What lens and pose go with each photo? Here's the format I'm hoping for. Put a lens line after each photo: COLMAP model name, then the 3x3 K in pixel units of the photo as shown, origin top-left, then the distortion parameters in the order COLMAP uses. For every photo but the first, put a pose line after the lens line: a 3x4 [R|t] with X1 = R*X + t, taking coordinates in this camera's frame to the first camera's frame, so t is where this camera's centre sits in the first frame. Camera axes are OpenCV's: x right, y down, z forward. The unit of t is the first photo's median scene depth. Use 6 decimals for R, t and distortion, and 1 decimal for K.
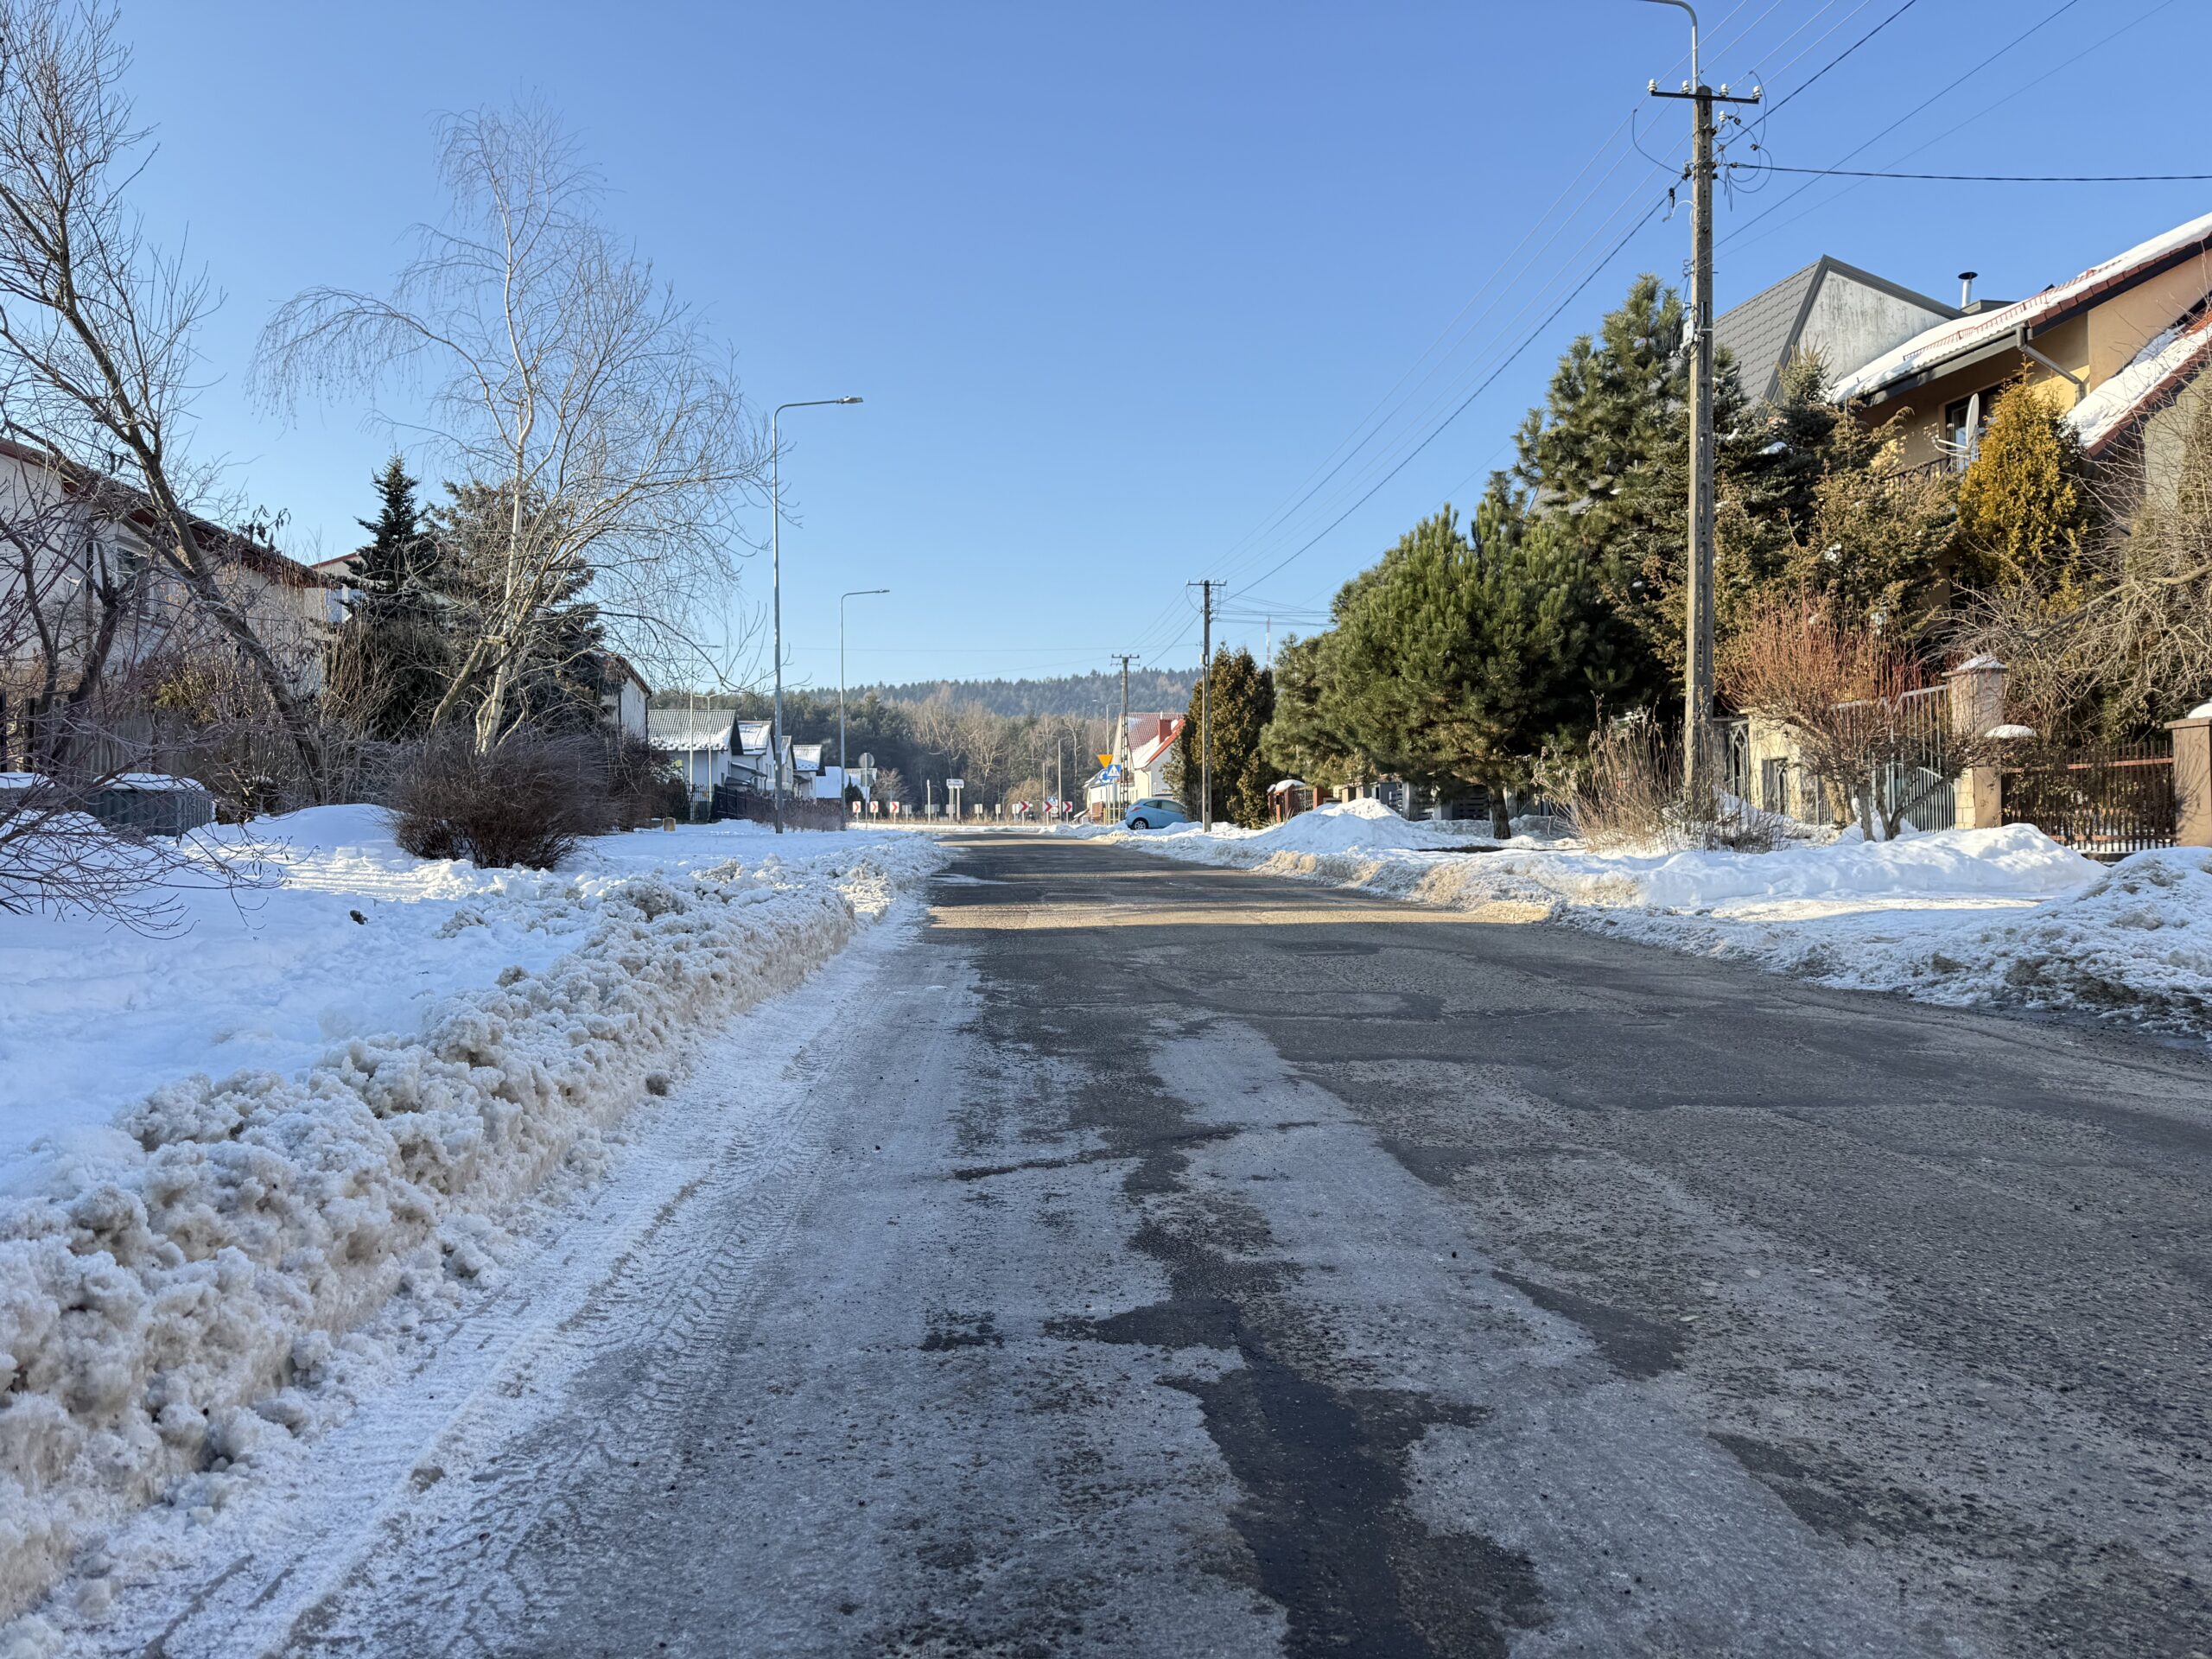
lens RADIAL K [[1530.0, 0, 1106.0], [0, 1530.0, 829.5], [0, 0, 1]] dist [0.071803, -0.000207]
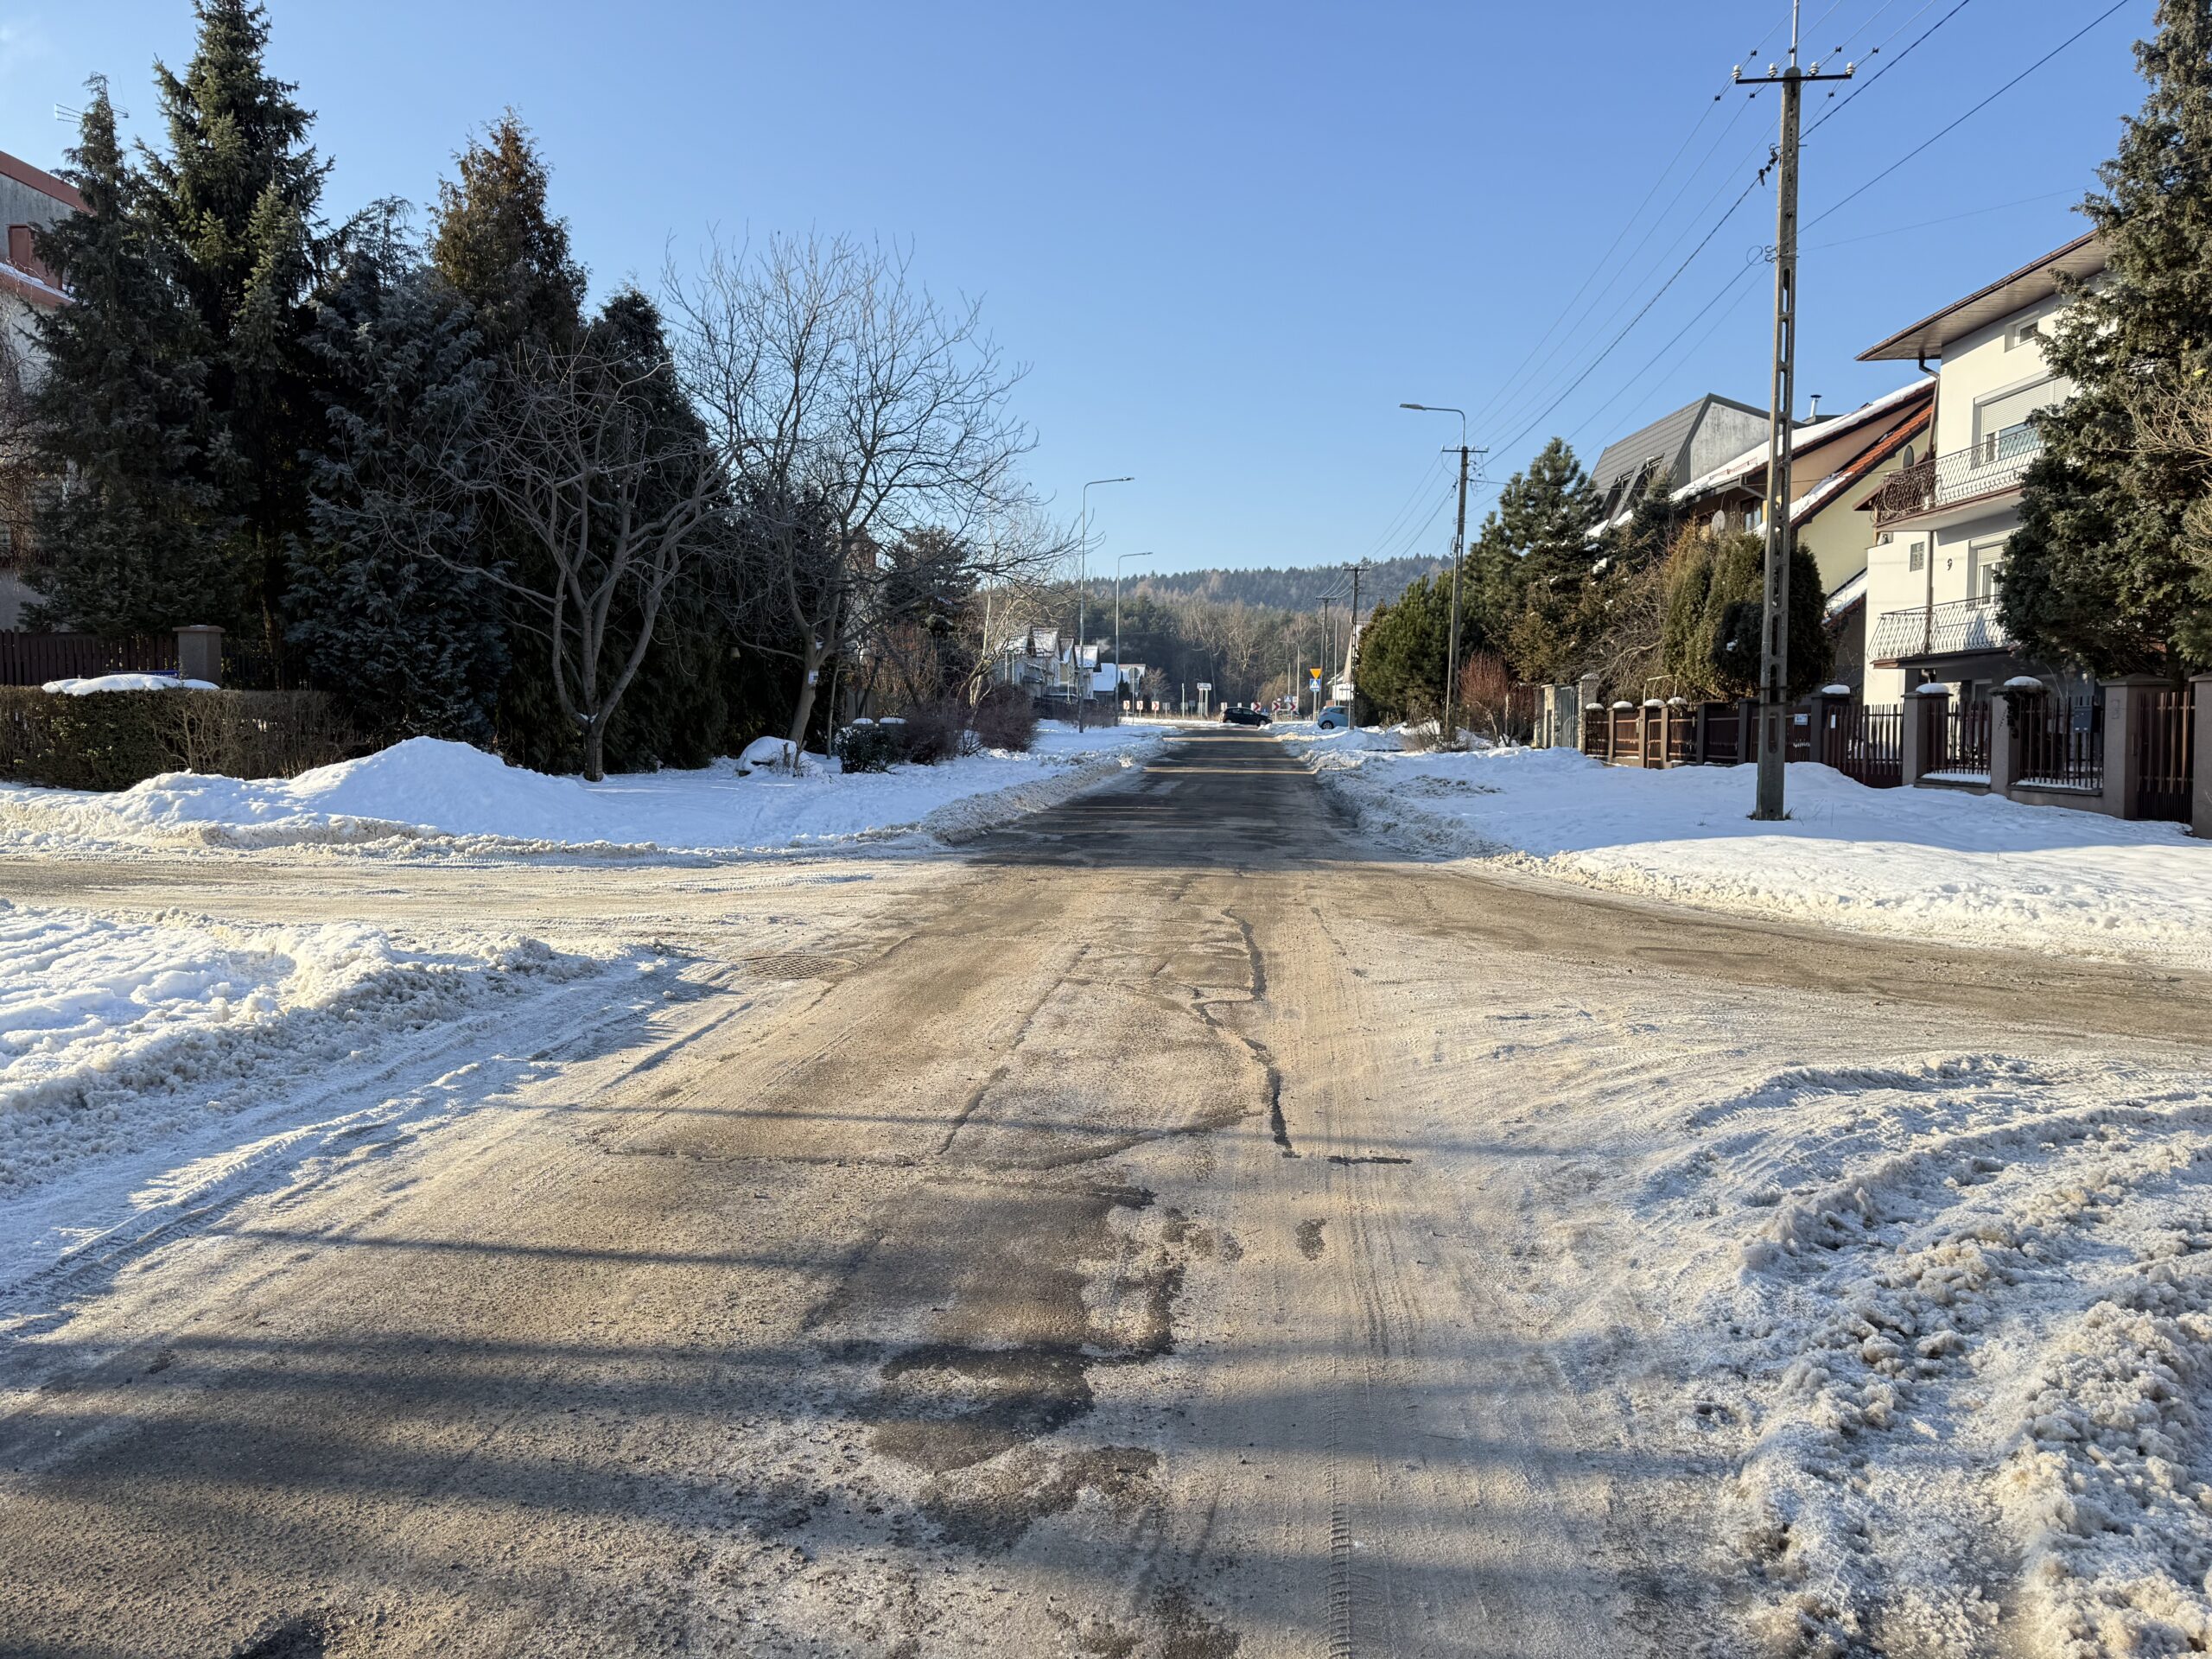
lens RADIAL K [[1530.0, 0, 1106.0], [0, 1530.0, 829.5], [0, 0, 1]] dist [0.071803, -0.000207]
pose [[0.984505, 0.028619, -0.173006, 0.035026], [-0.015635, 0.996989, 0.075949, -0.005665], [0.174659, -0.072067, 0.981988, -0.210378]]
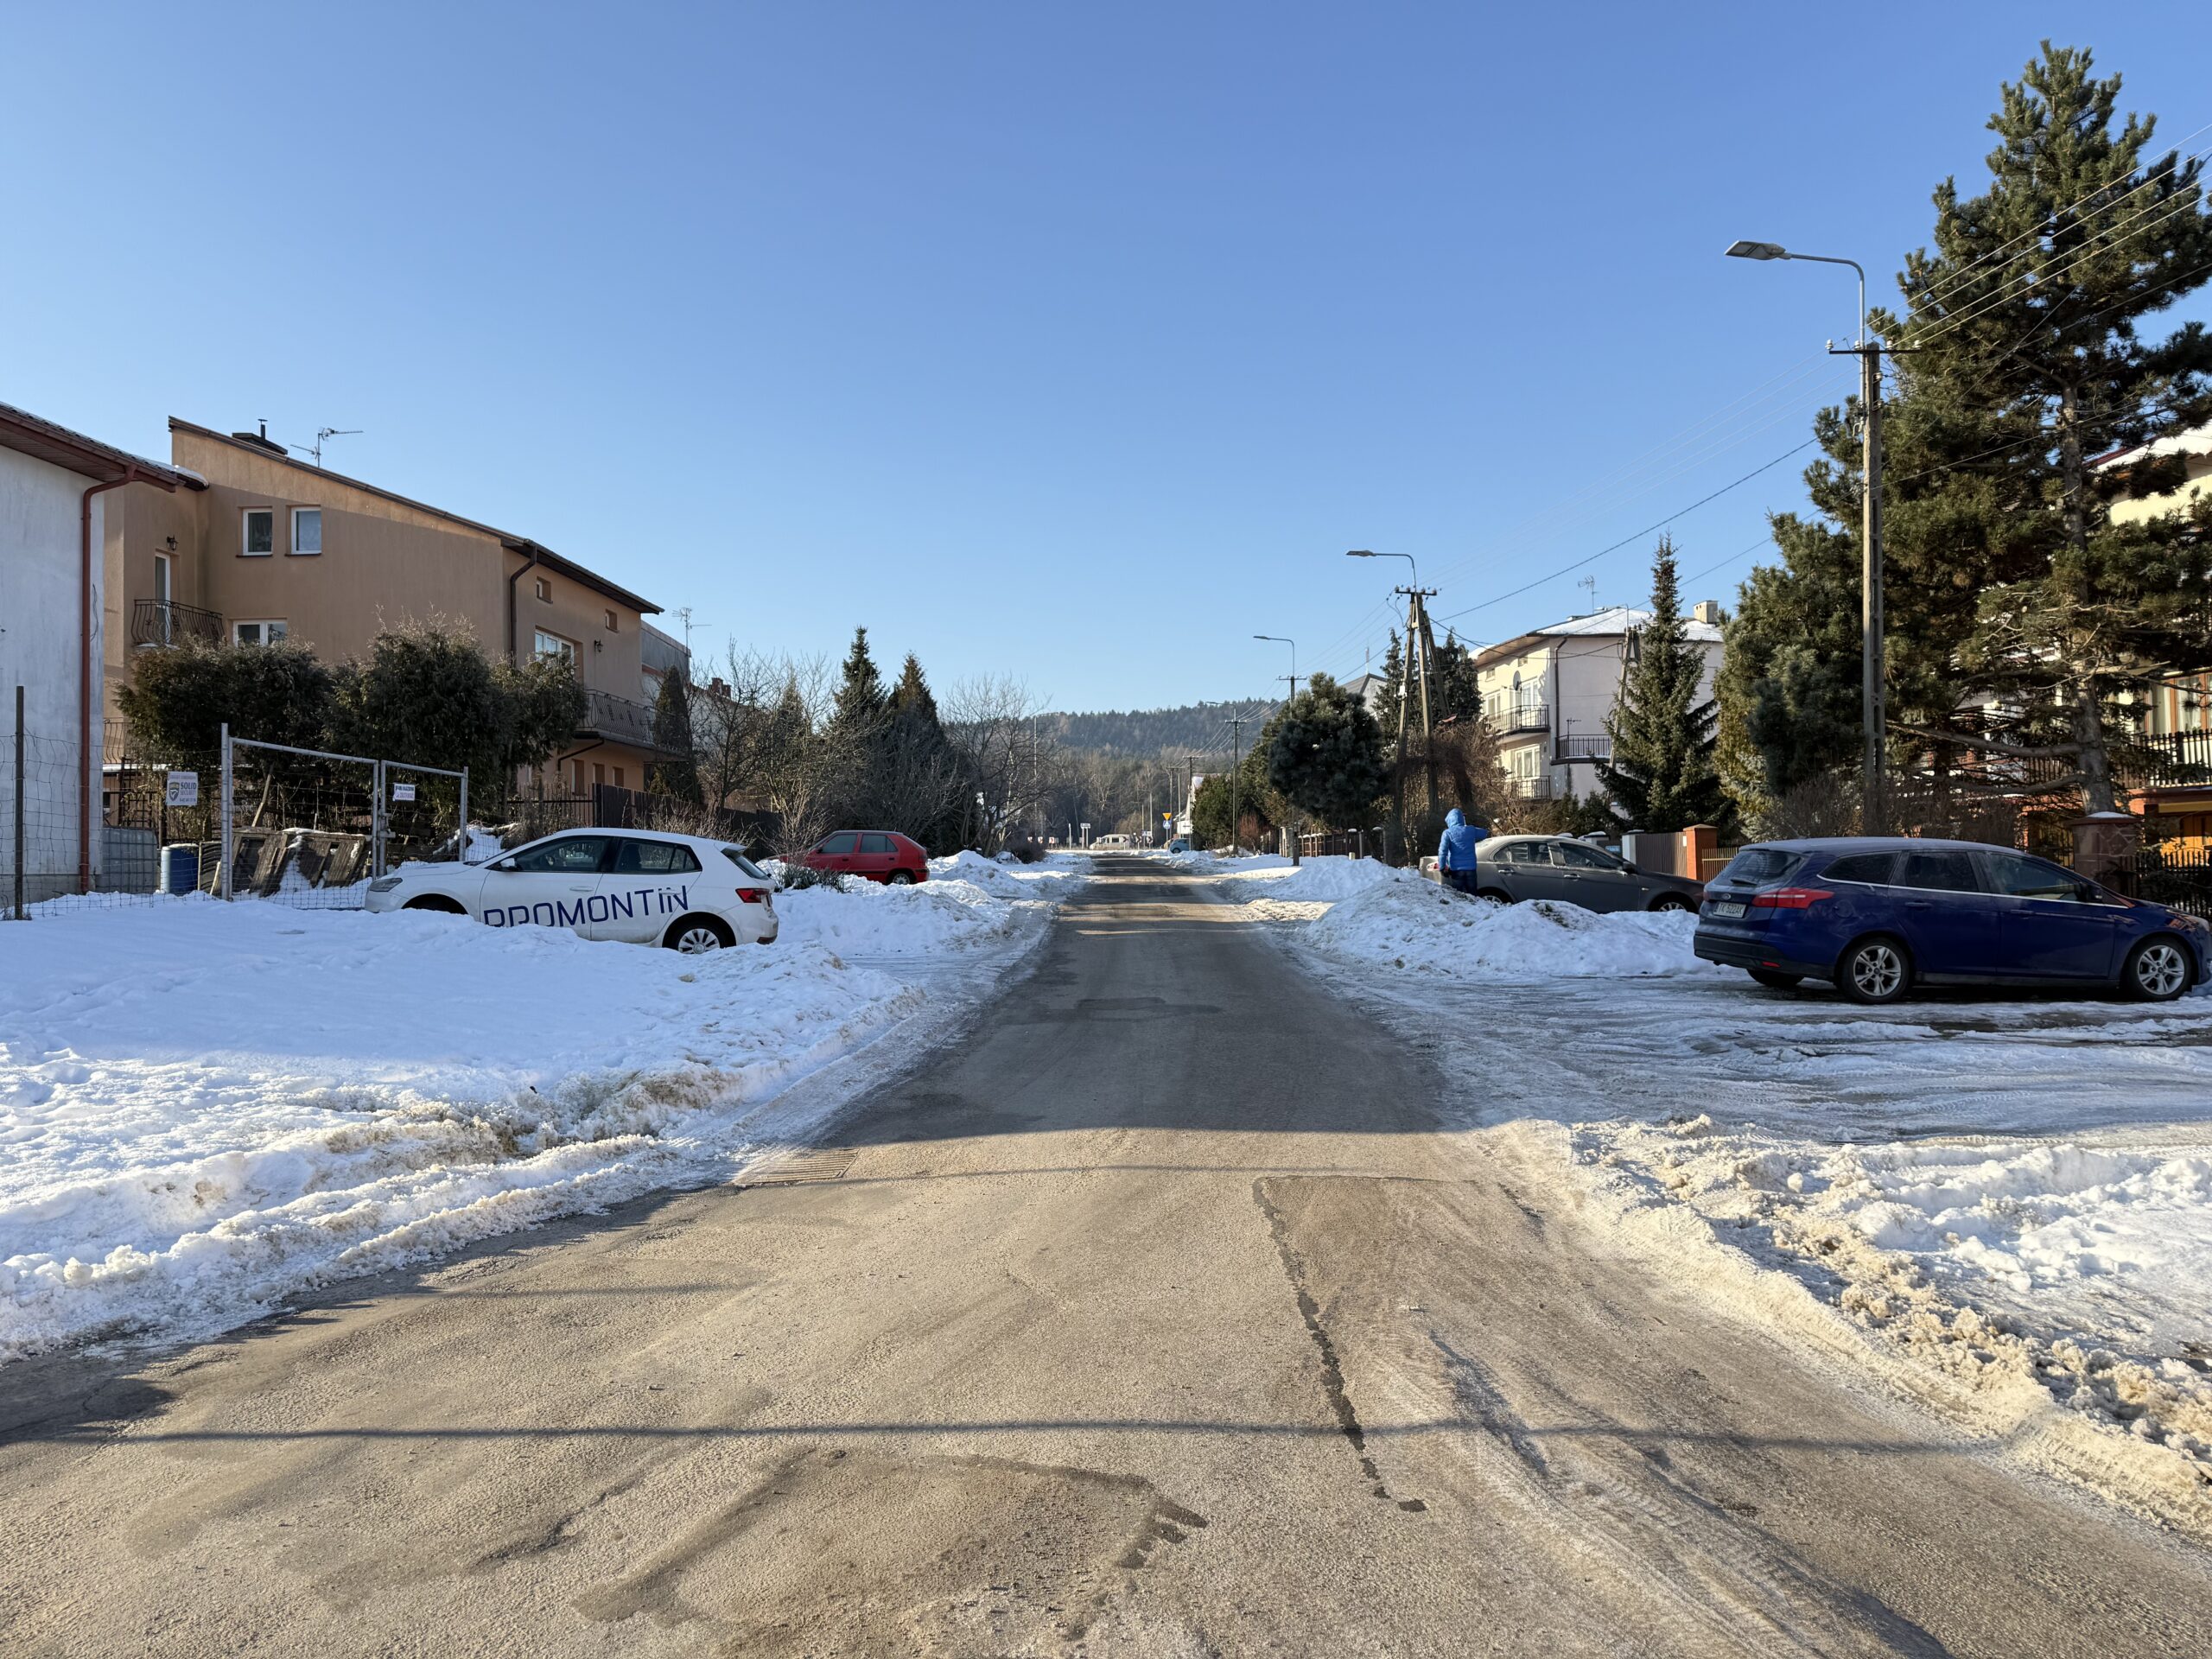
lens RADIAL K [[1530.0, 0, 1106.0], [0, 1530.0, 829.5], [0, 0, 1]] dist [0.071803, -0.000207]
pose [[0.997209, -0.000977, -0.074656, 0.043365], [0.000031, 0.999920, -0.012665, -0.002769], [0.074662, 0.012628, 0.997129, -0.582546]]
